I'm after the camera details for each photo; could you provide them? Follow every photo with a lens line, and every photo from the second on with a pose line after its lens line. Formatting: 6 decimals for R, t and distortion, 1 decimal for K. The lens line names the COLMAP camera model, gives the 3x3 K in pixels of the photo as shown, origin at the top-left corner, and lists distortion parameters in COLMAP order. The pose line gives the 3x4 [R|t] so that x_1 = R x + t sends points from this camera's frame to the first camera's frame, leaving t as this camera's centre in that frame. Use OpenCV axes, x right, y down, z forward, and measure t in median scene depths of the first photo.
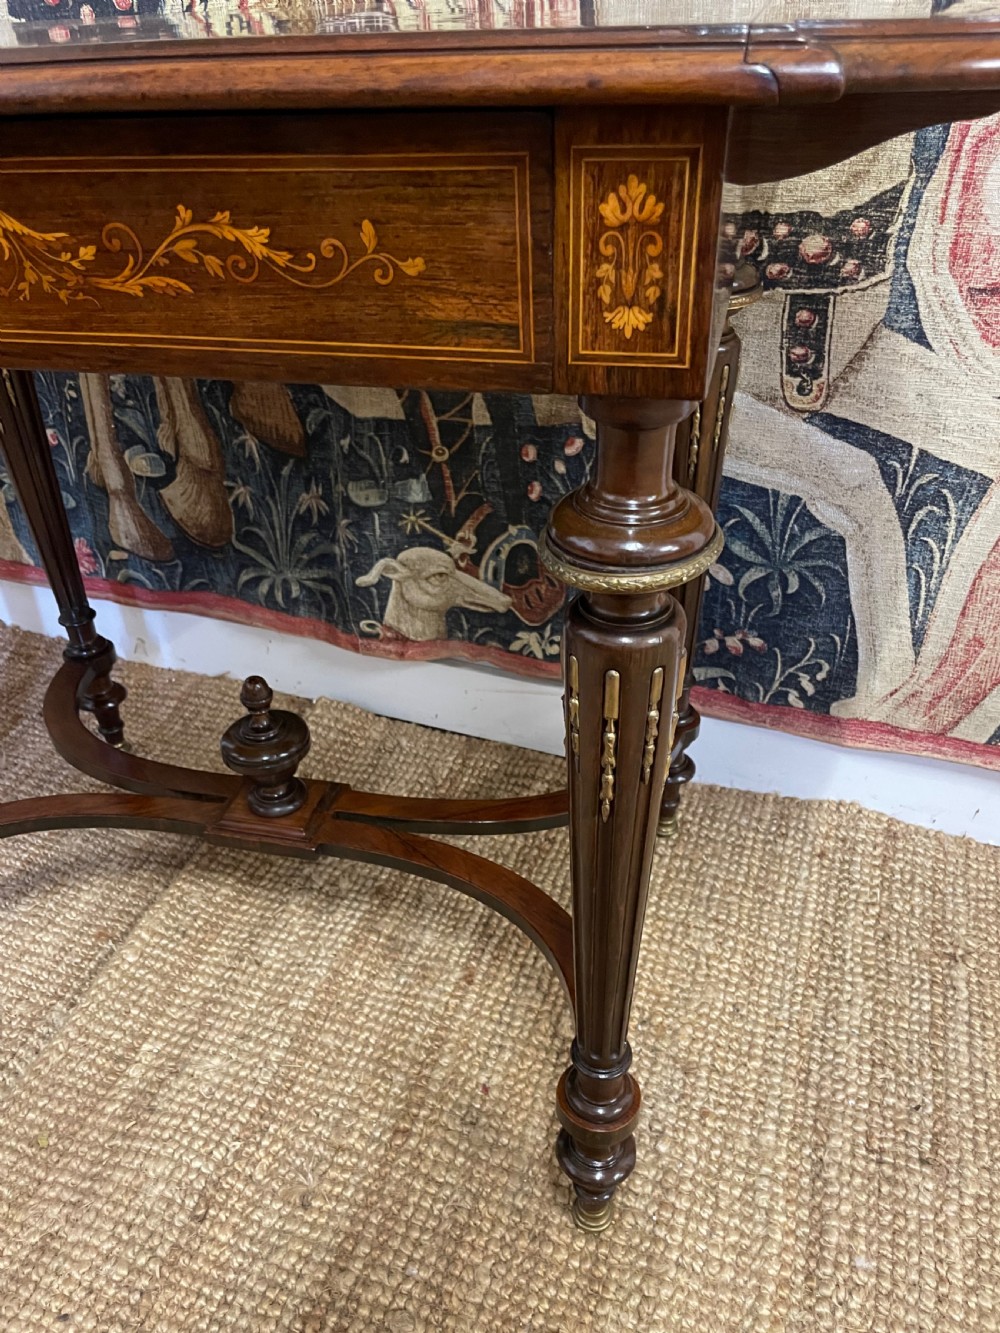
lens RADIAL K [[1031.7, 0, 488.6], [0, 1031.7, 680.5], [0, 0, 1]] dist [0.080221, -0.126973]
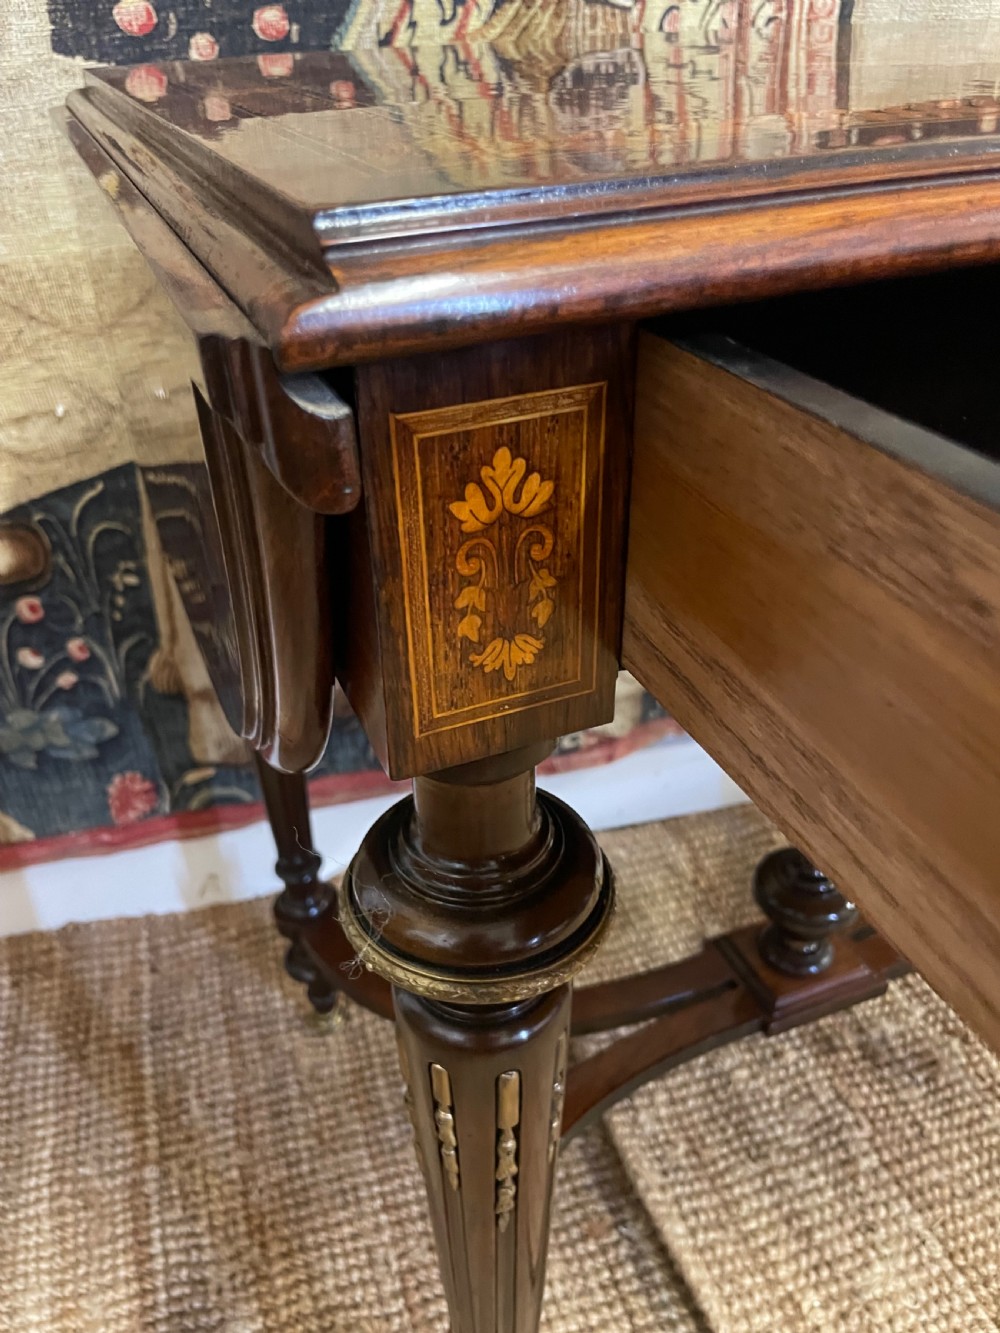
lens RADIAL K [[1045.4, 0, 487.4], [0, 1045.4, 675.6], [0, 0, 1]] dist [0.062903, -0.117410]
pose [[0.807341, -0.315953, 0.498372, -0.841402], [0.333082, 0.941168, 0.057094, -0.251693], [-0.487091, 0.119904, 0.865081, 0.396042]]
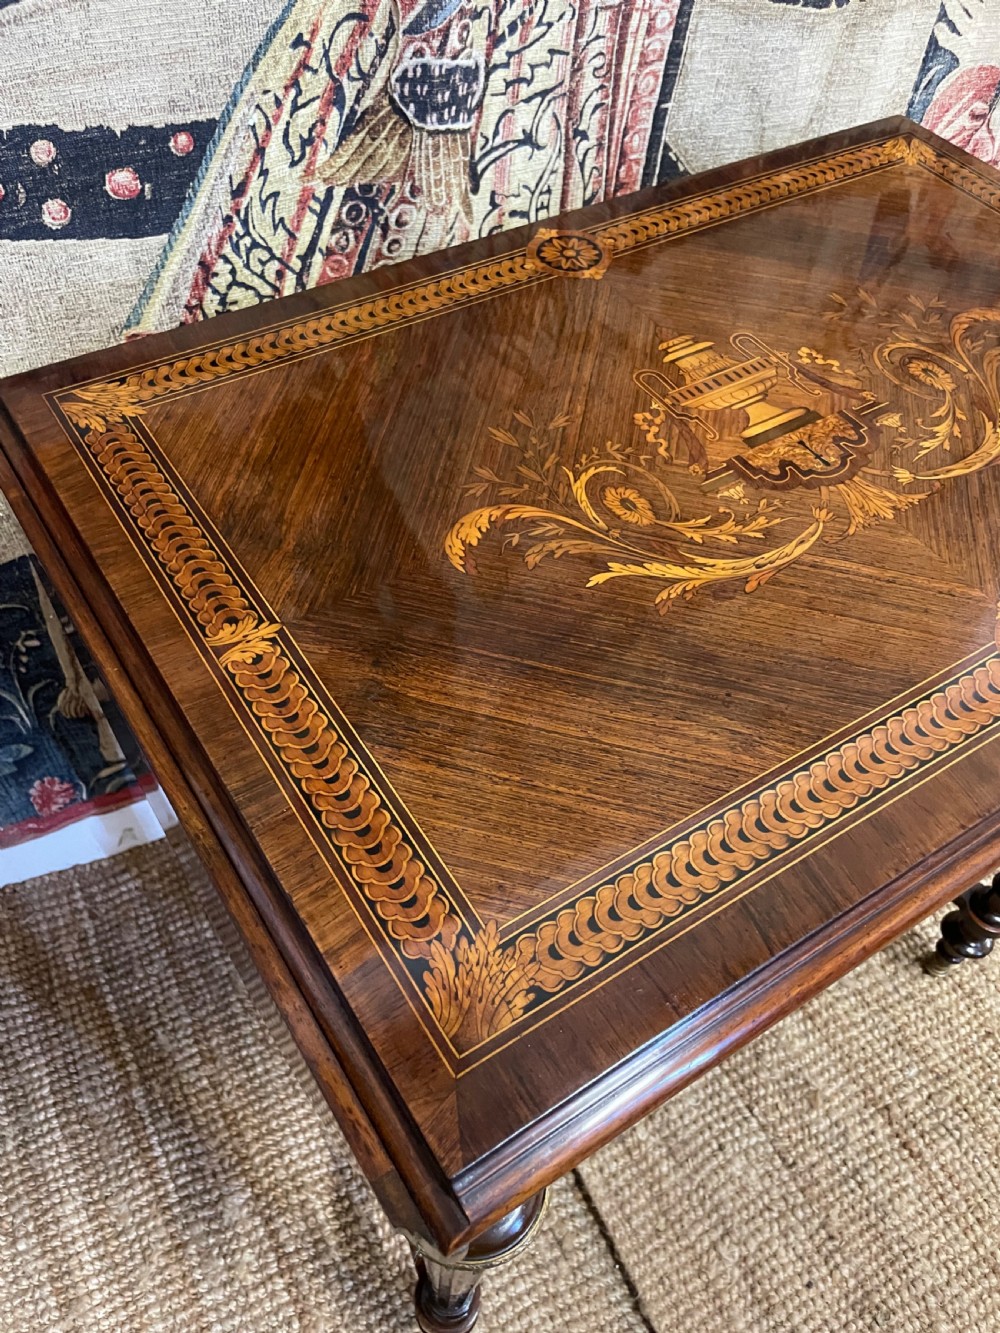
lens RADIAL K [[1031.7, 0, 493.2], [0, 1031.7, 681.5], [0, 0, 1]] dist [0.080221, -0.126973]
pose [[0.678491, -0.533776, 0.504711, -0.831222], [0.349466, 0.838854, 0.417369, -0.659766], [-0.646160, -0.106802, 0.755692, 0.279361]]
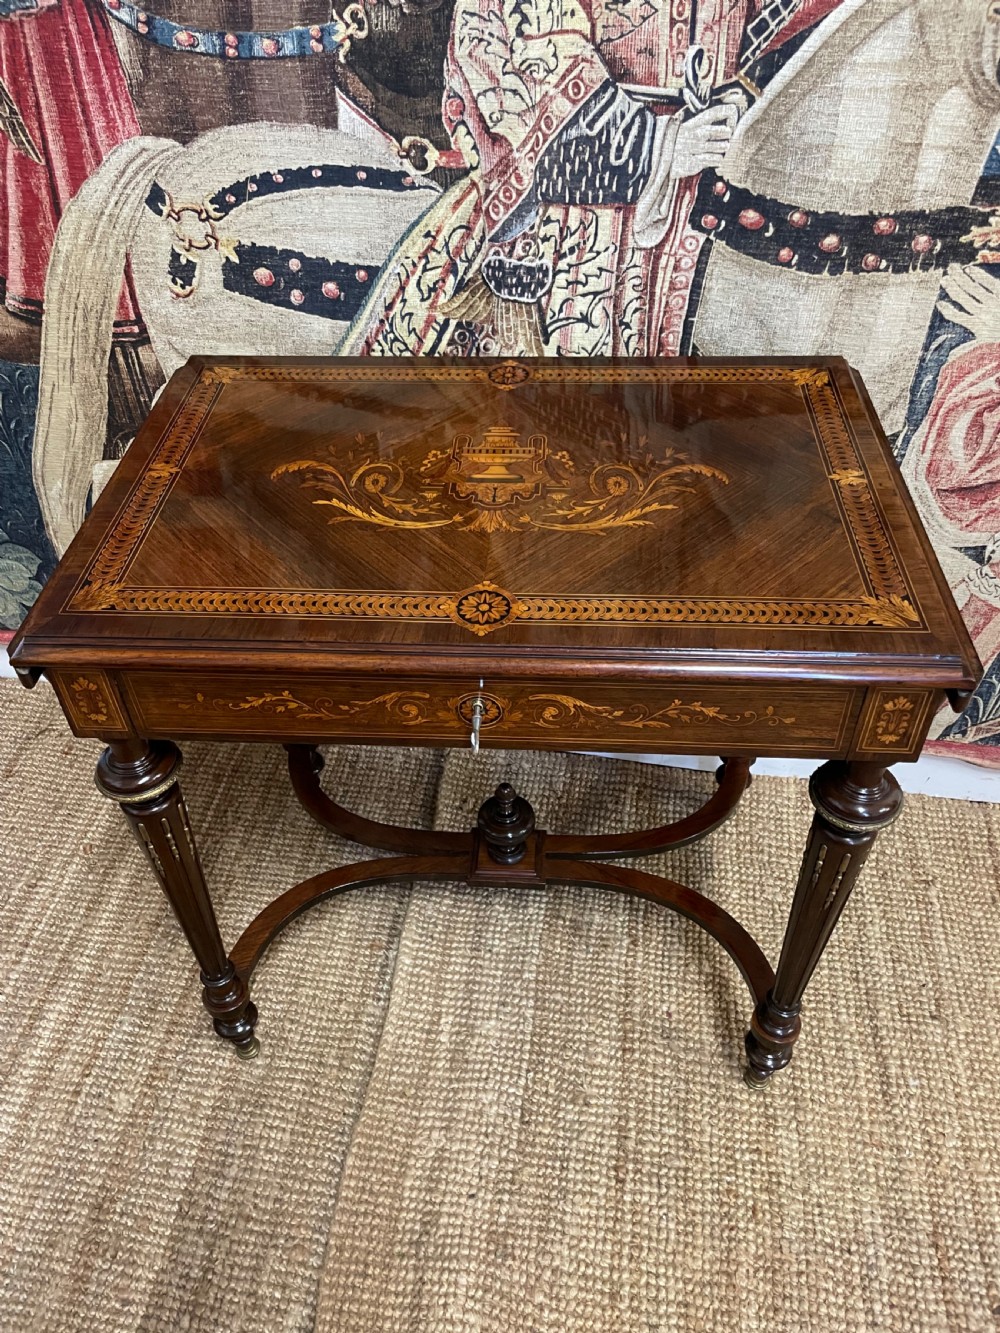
lens RADIAL K [[1031.7, 0, 488.3], [0, 1031.7, 667.5], [0, 0, 1]] dist [0.080221, -0.126973]
pose [[0.983606, -0.116159, 0.137939, -0.449100], [0.095177, 0.984091, 0.150024, -0.410433], [-0.153171, -0.134436, 0.979013, -0.463886]]
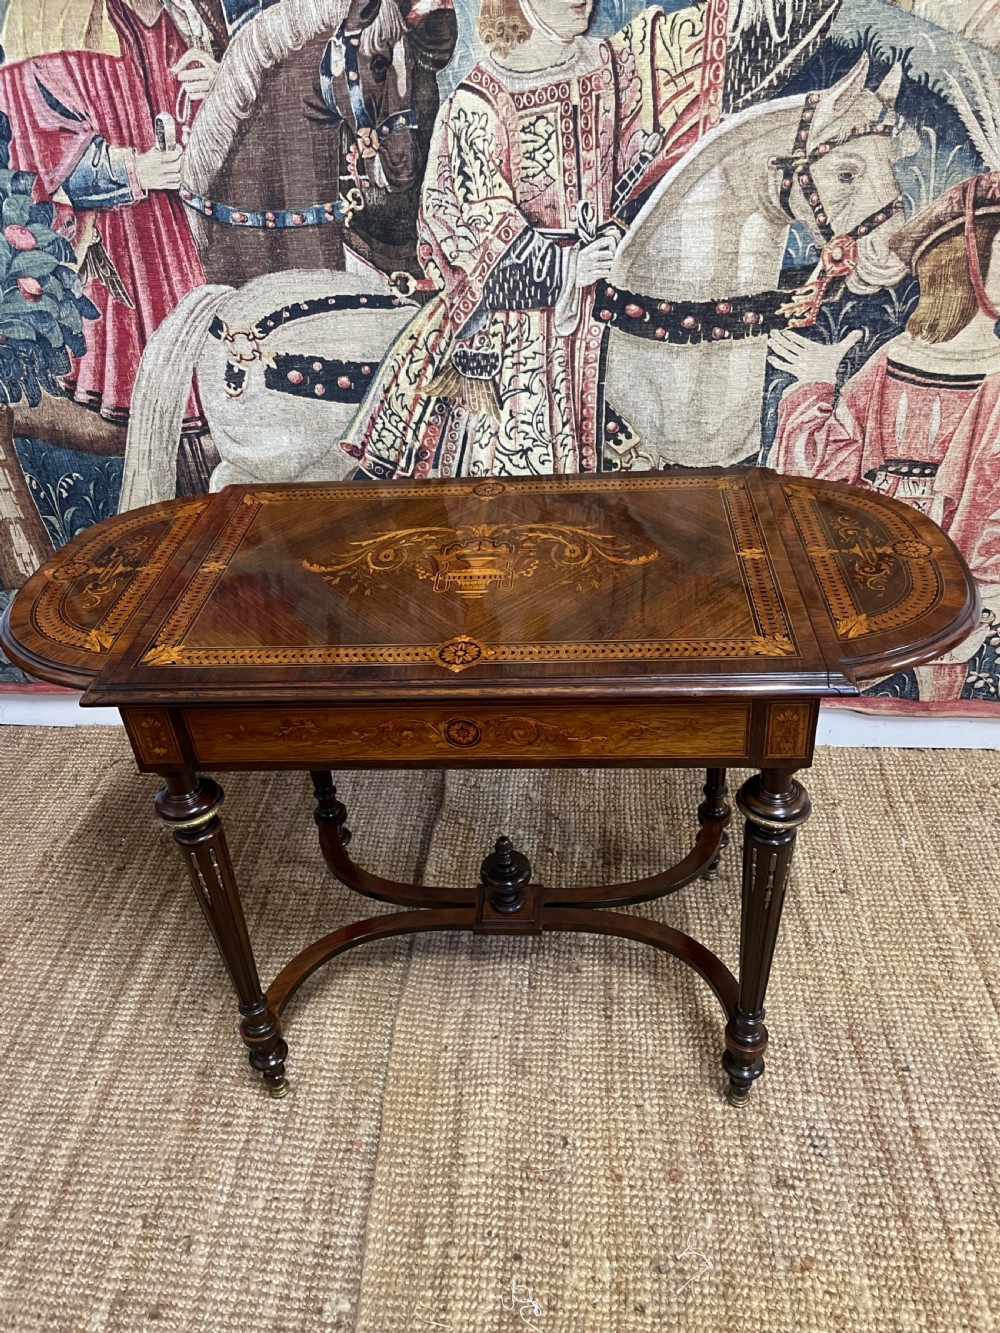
lens RADIAL K [[1031.7, 0, 506.1], [0, 1031.7, 667.9], [0, 0, 1]] dist [0.080221, -0.126973]
pose [[0.967972, -0.167384, 0.187115, -0.575675], [0.168528, 0.985647, 0.009894, -0.138791], [-0.186086, 0.021957, 0.982288, -0.990991]]
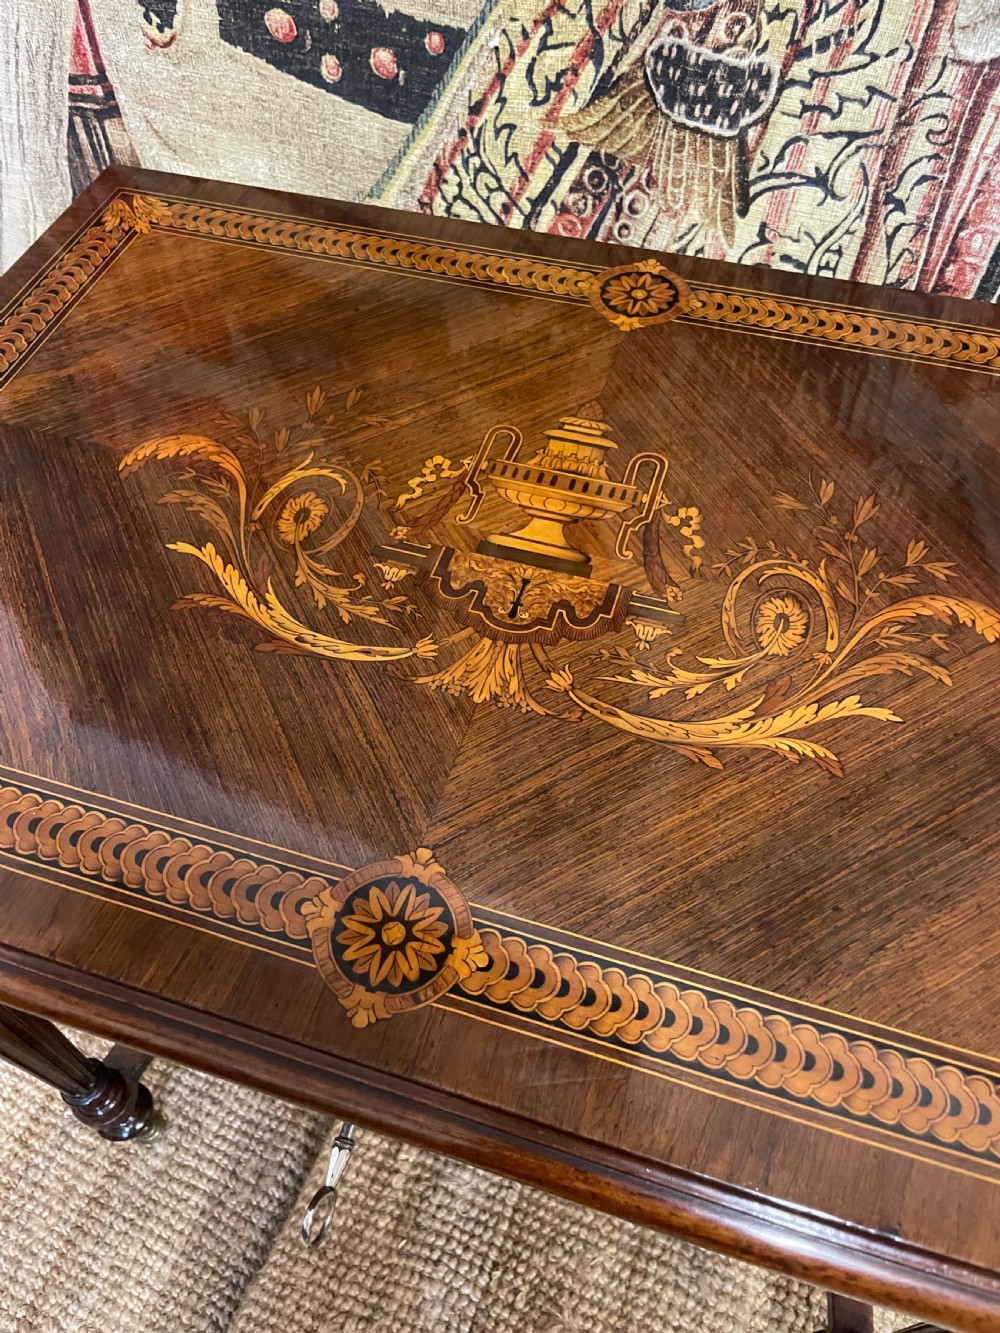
lens RADIAL K [[1031.7, 0, 482.9], [0, 1031.7, 677.5], [0, 0, 1]] dist [0.080221, -0.126973]
pose [[0.997861, 0.060279, -0.025308, -0.265722], [-0.047418, 0.933826, 0.354570, -0.581408], [0.045006, -0.352611, 0.934687, 0.144216]]
